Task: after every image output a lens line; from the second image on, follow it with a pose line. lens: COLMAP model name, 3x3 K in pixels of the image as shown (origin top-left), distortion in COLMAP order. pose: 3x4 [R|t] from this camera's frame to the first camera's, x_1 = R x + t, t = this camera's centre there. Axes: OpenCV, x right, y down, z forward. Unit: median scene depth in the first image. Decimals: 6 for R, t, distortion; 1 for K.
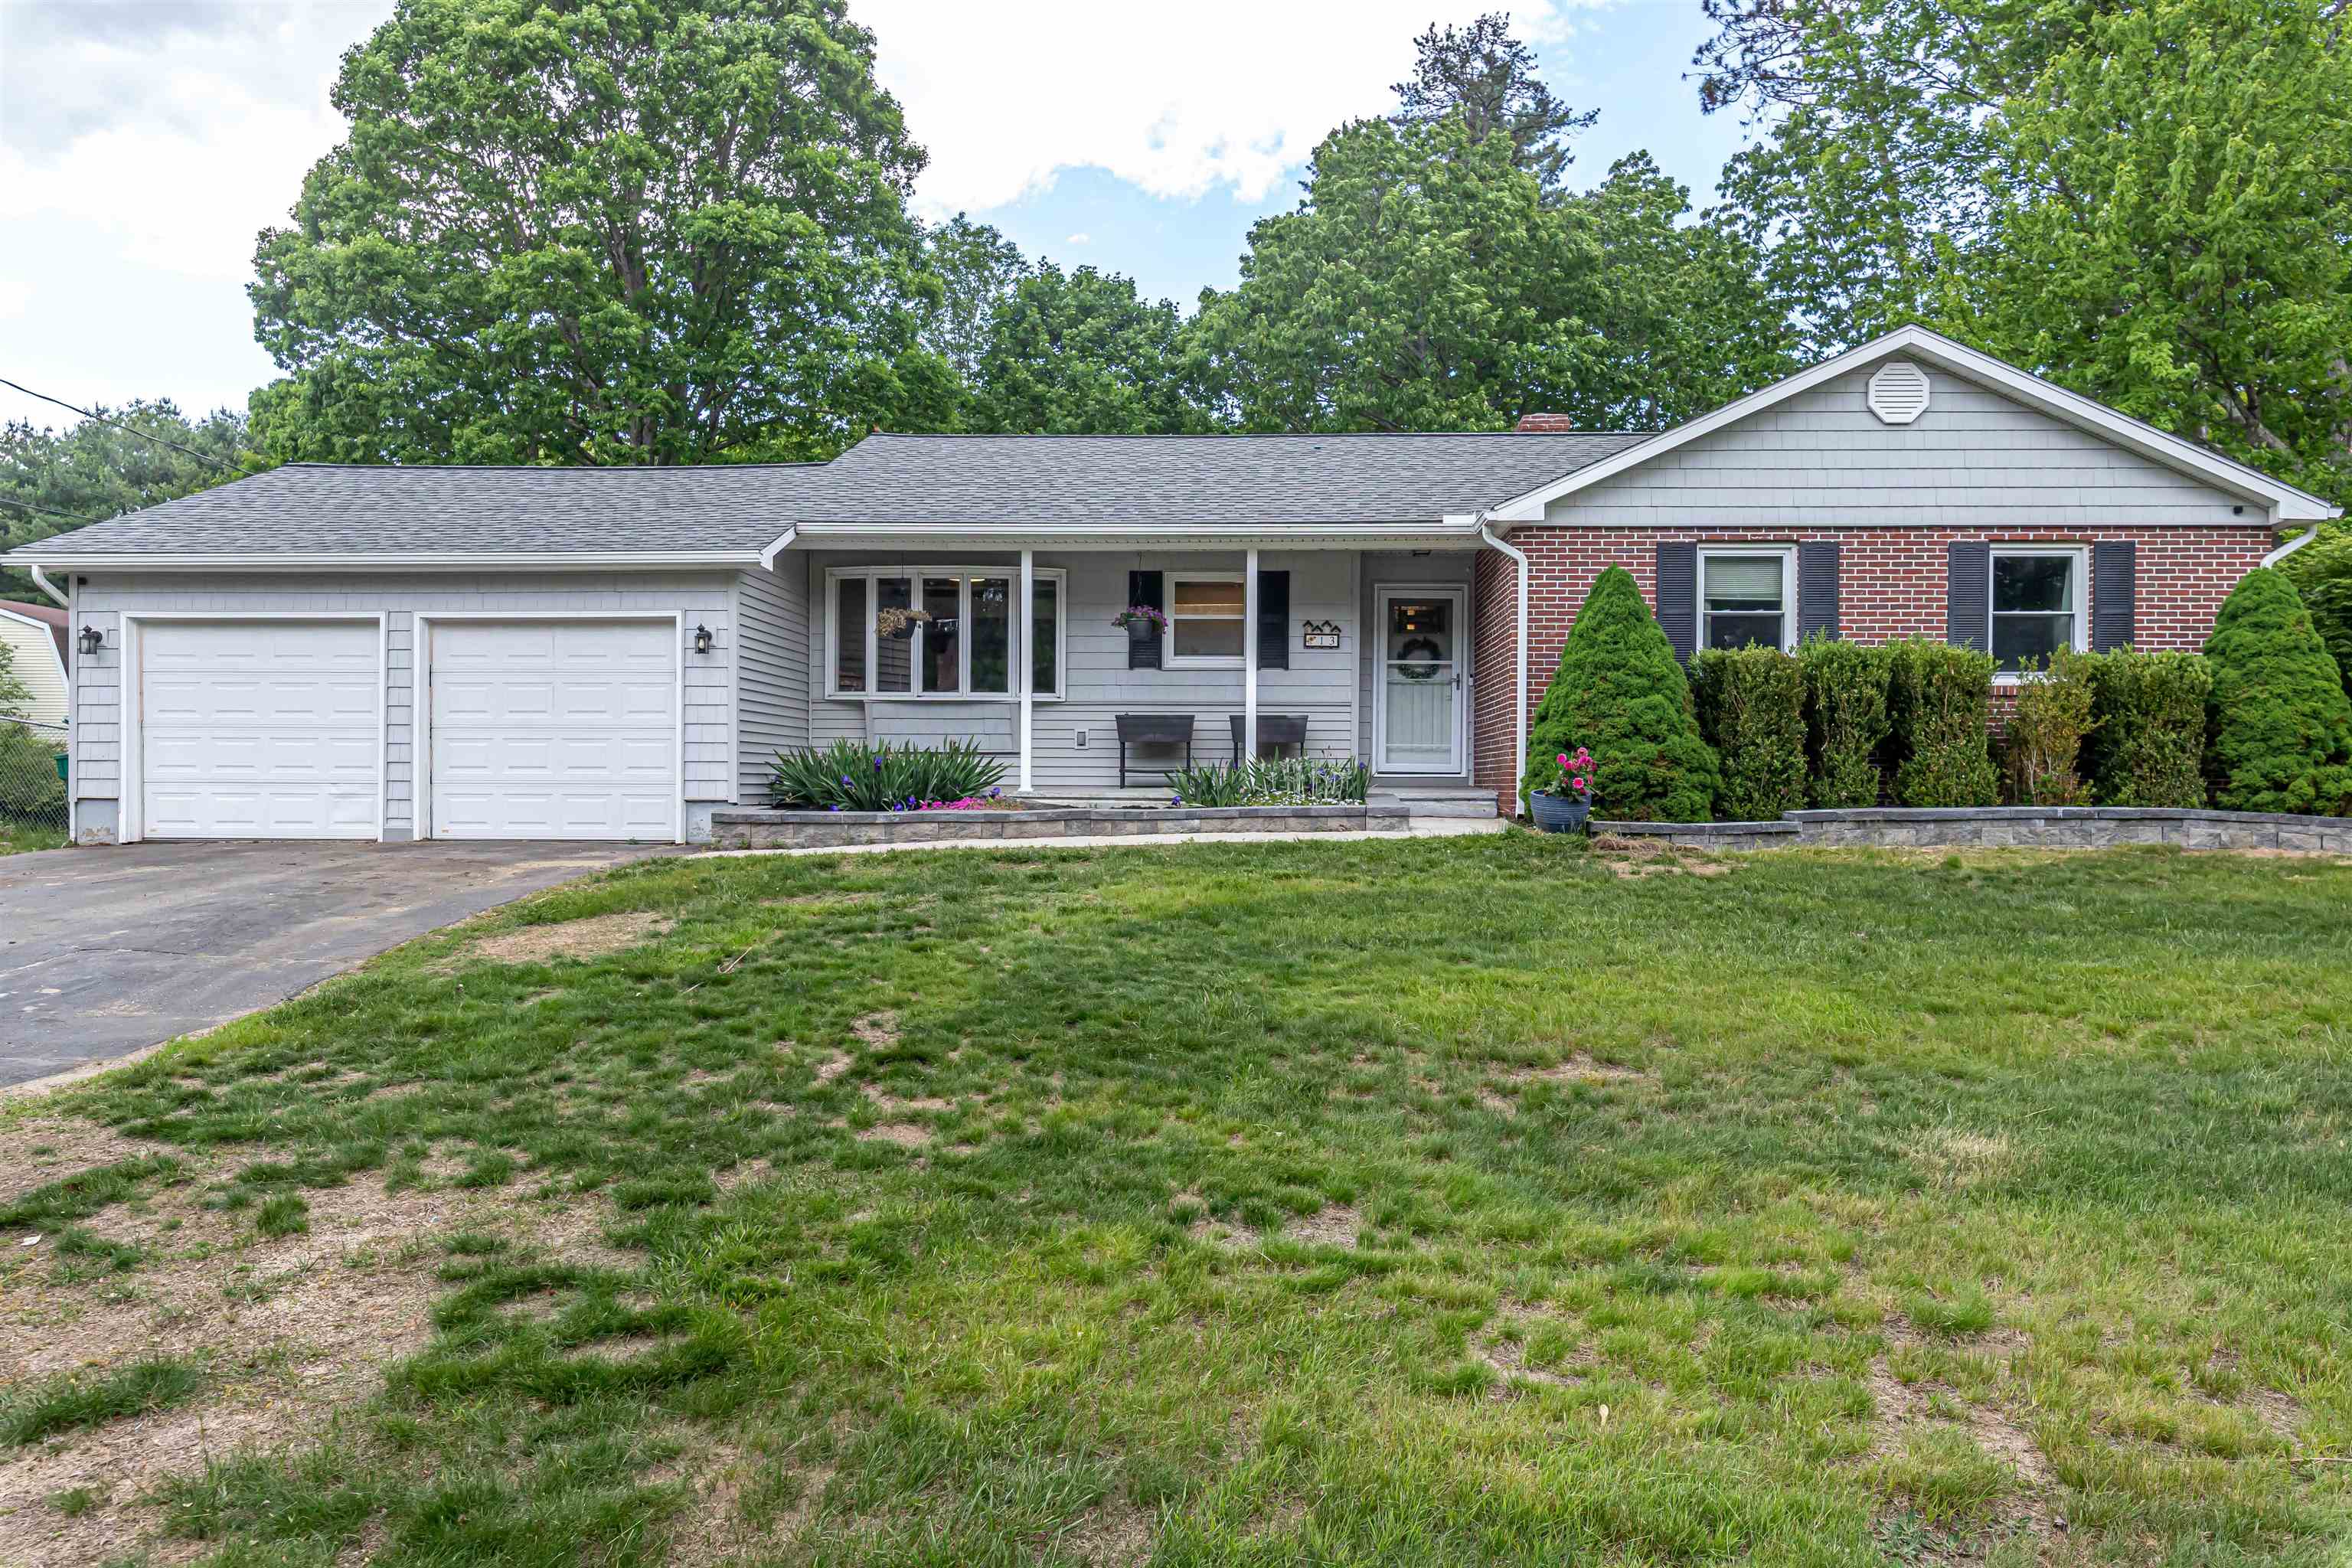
lens RADIAL K [[1537.5, 0, 1165.5], [0, 1537.5, 797.4], [0, 0, 1]] dist [0.003016, -0.002839]
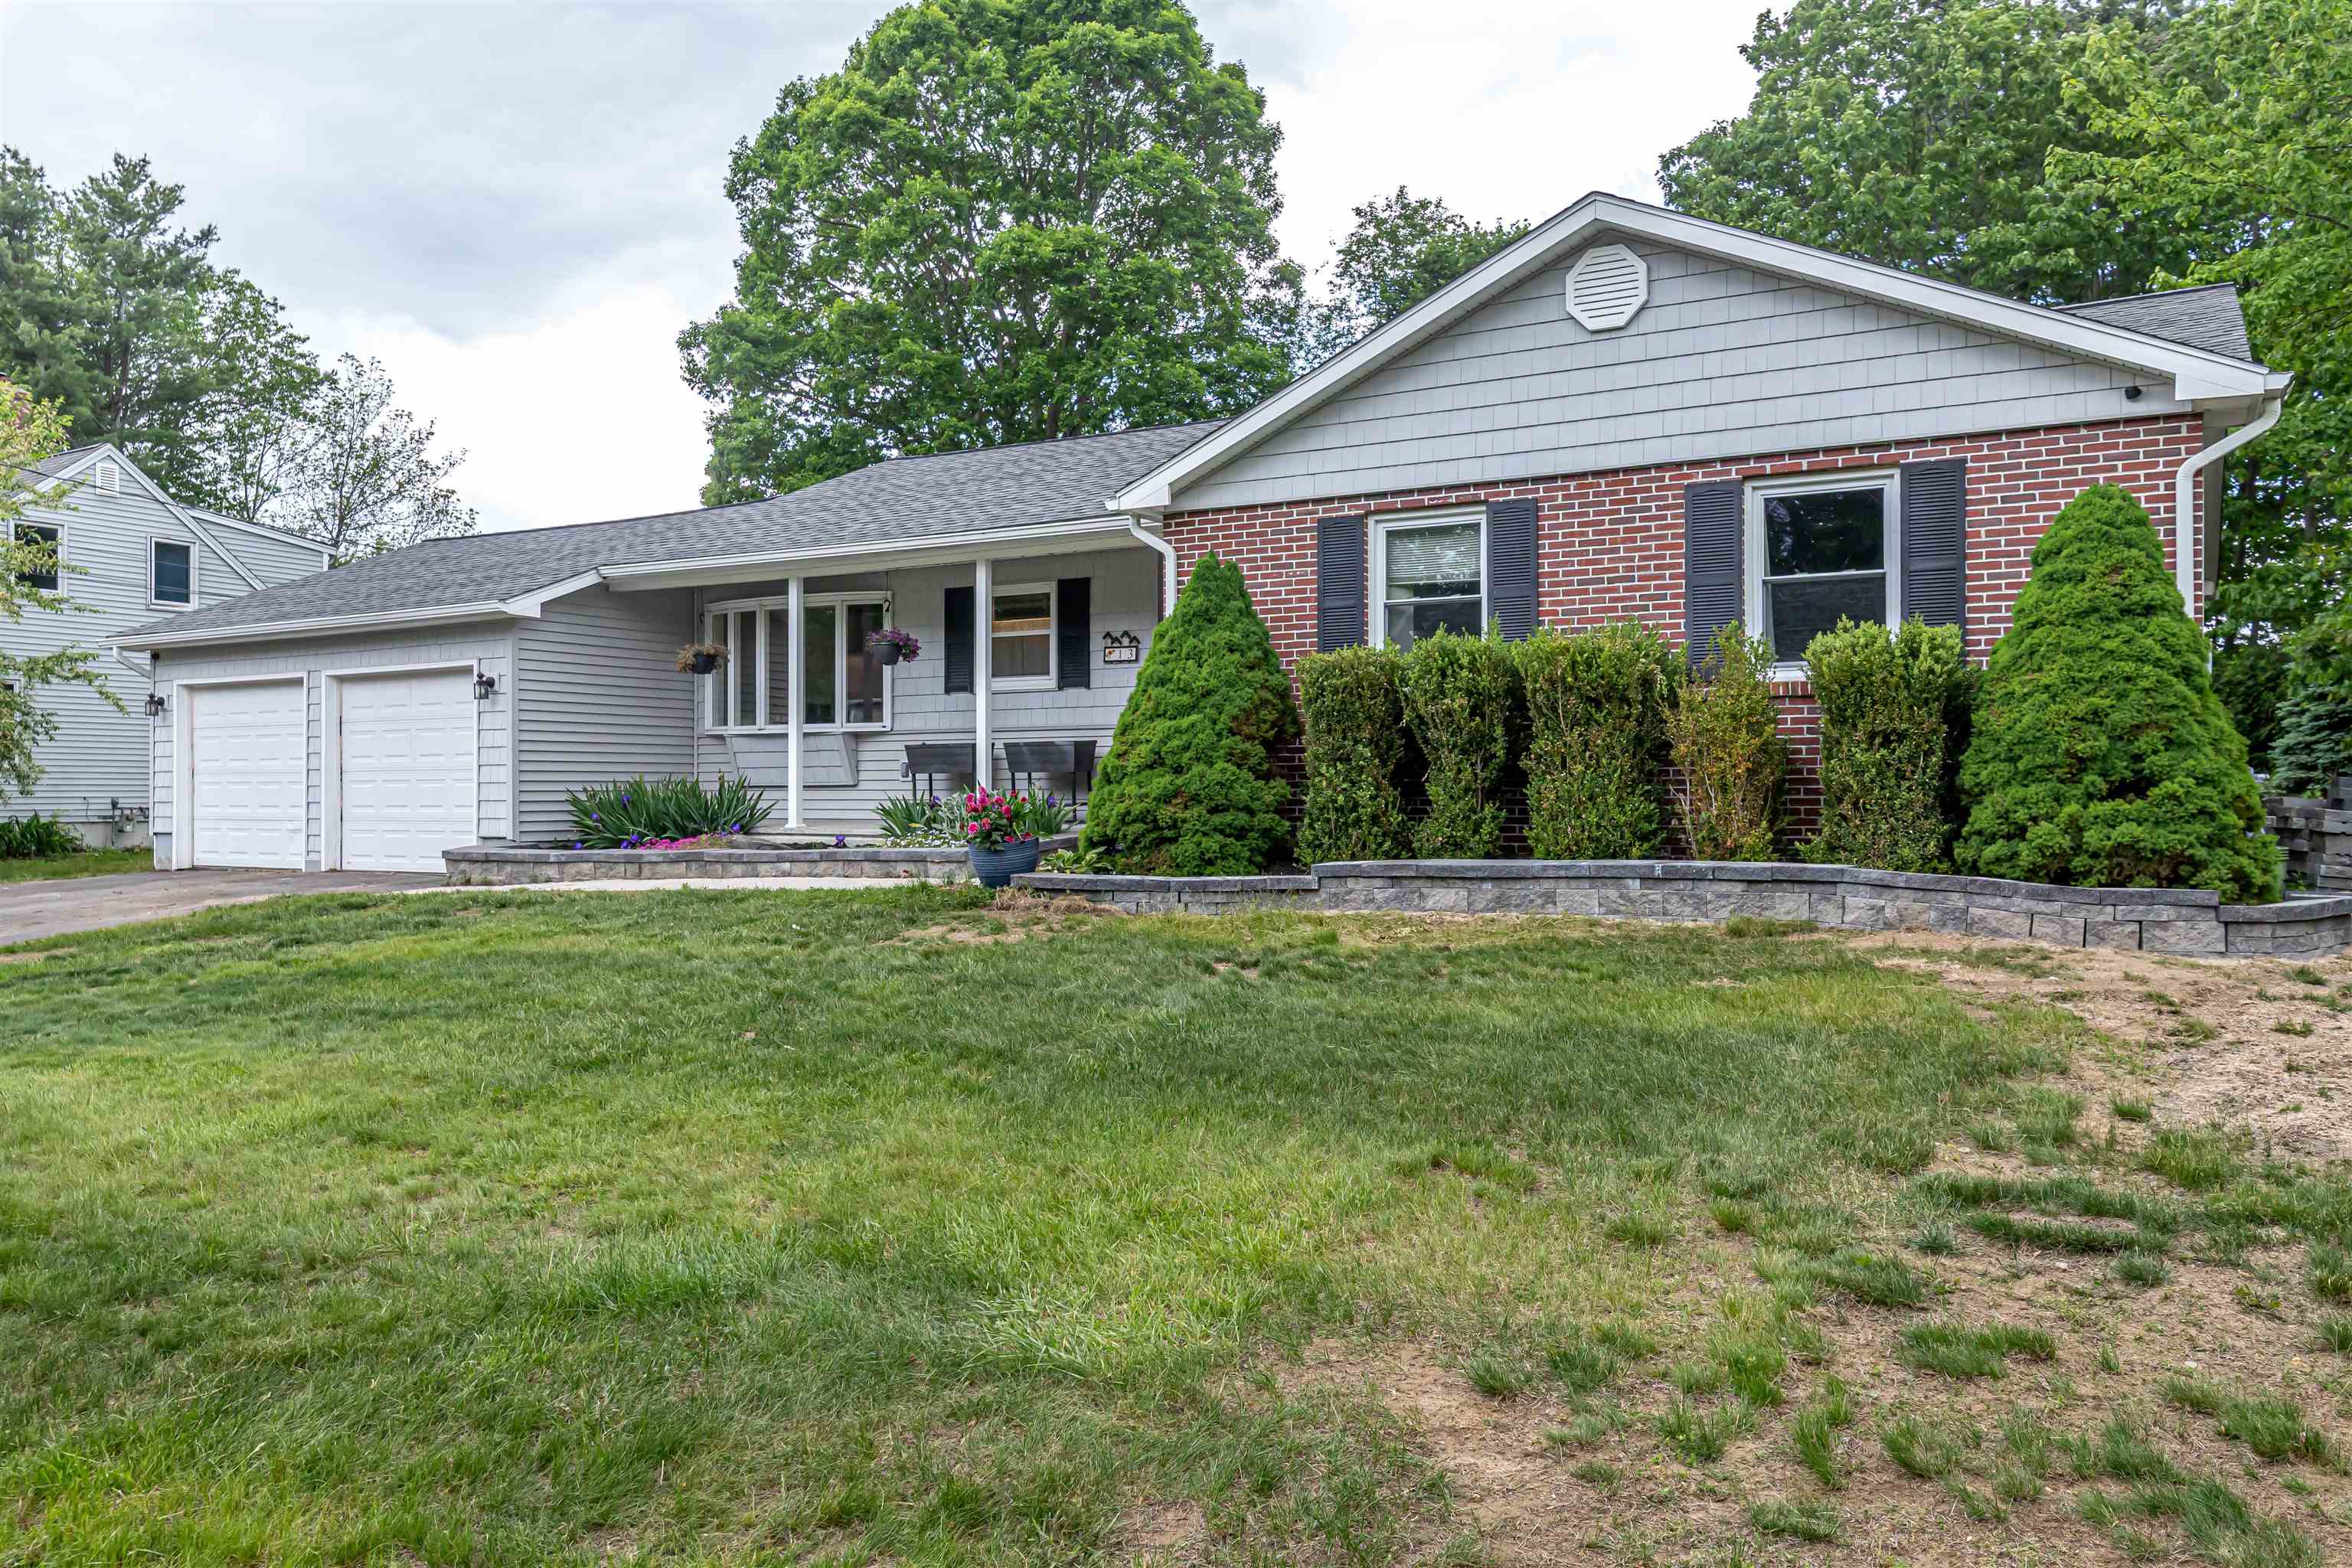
lens RADIAL K [[1667.0, 0, 1165.0], [0, 1667.0, 775.6], [0, 0, 1]] dist [0.002323, 0.001186]
pose [[0.883883, -0.012232, -0.467548, 0.653320], [0.002746, 0.999776, -0.020964, -0.015381], [0.467700, 0.017246, 0.883719, 0.205157]]
